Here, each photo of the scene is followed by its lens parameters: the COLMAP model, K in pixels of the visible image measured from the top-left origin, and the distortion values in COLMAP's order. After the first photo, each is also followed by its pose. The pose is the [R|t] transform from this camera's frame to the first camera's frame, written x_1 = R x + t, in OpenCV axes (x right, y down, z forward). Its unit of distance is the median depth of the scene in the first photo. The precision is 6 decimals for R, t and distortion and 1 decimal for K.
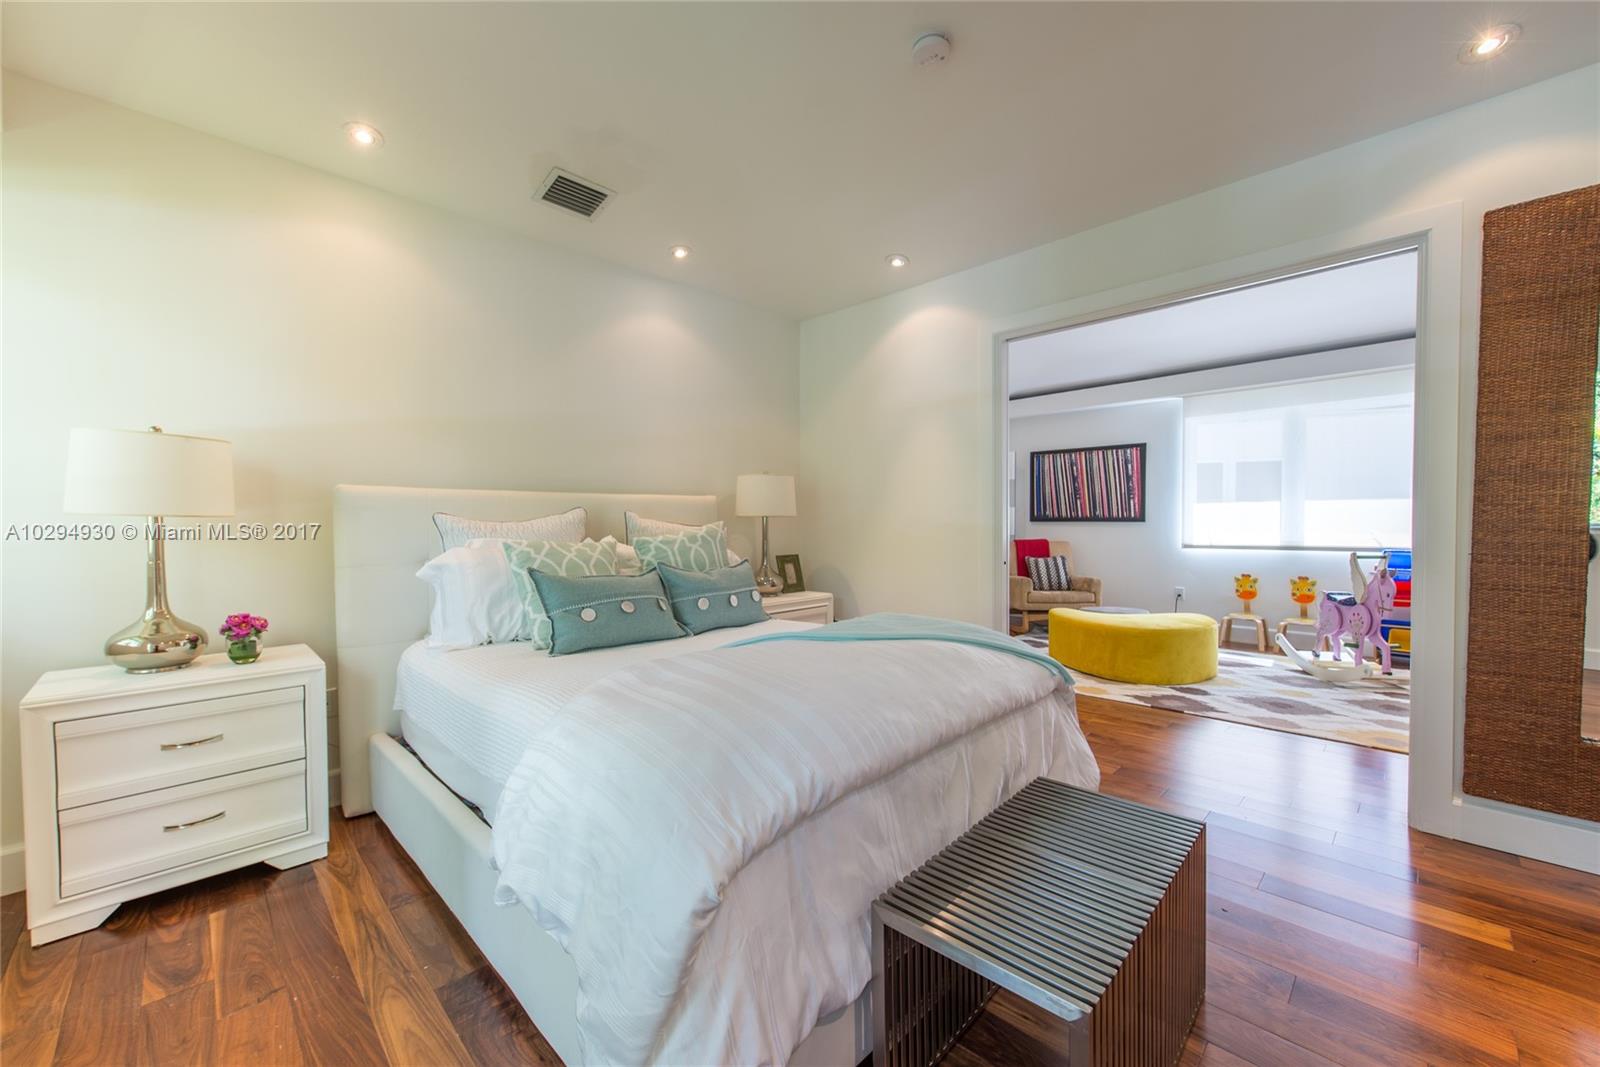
lens RADIAL K [[650.9, 0, 755.8], [0, 650.9, 535.4], [0, 0, 1]] dist [-0.001205, -0.000034]
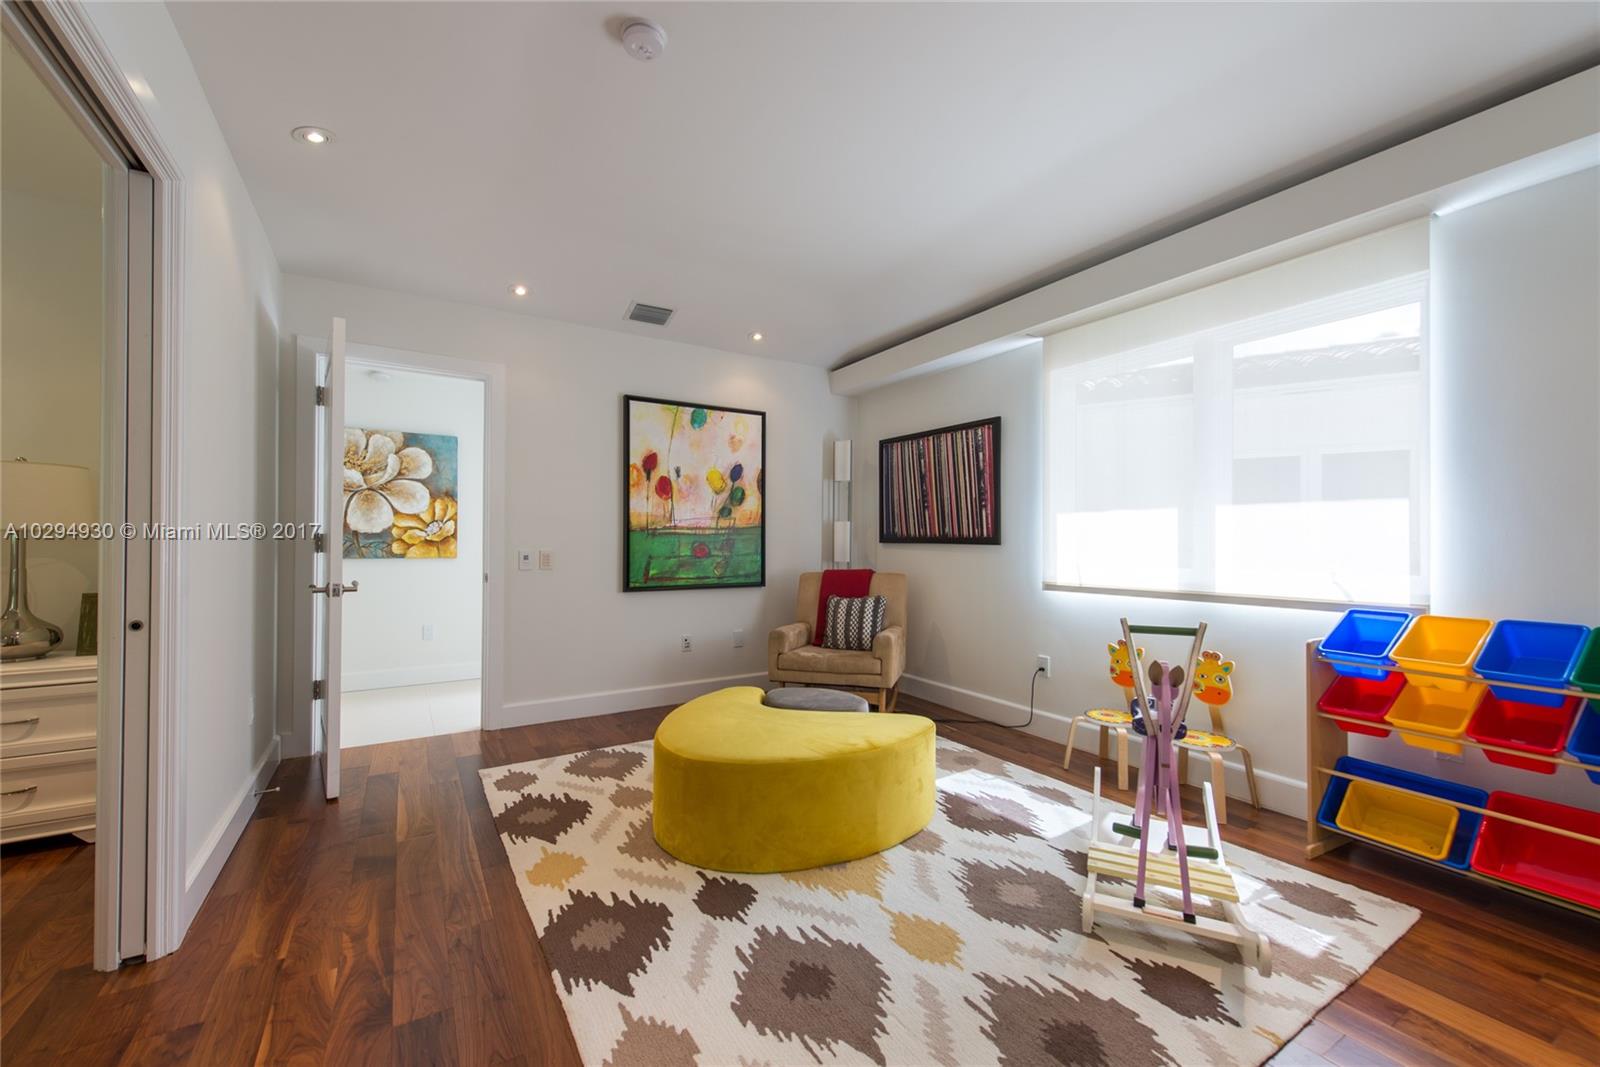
lens RADIAL K [[650.9, 0, 799.5], [0, 650.9, 531.7], [0, 0, 1]] dist [-0.001205, -0.000034]
pose [[0.967551, -0.002443, -0.252663, 0.563514], [-0.004562, 0.999621, -0.027136, -0.015347], [0.252633, 0.027408, 0.967174, 0.353074]]
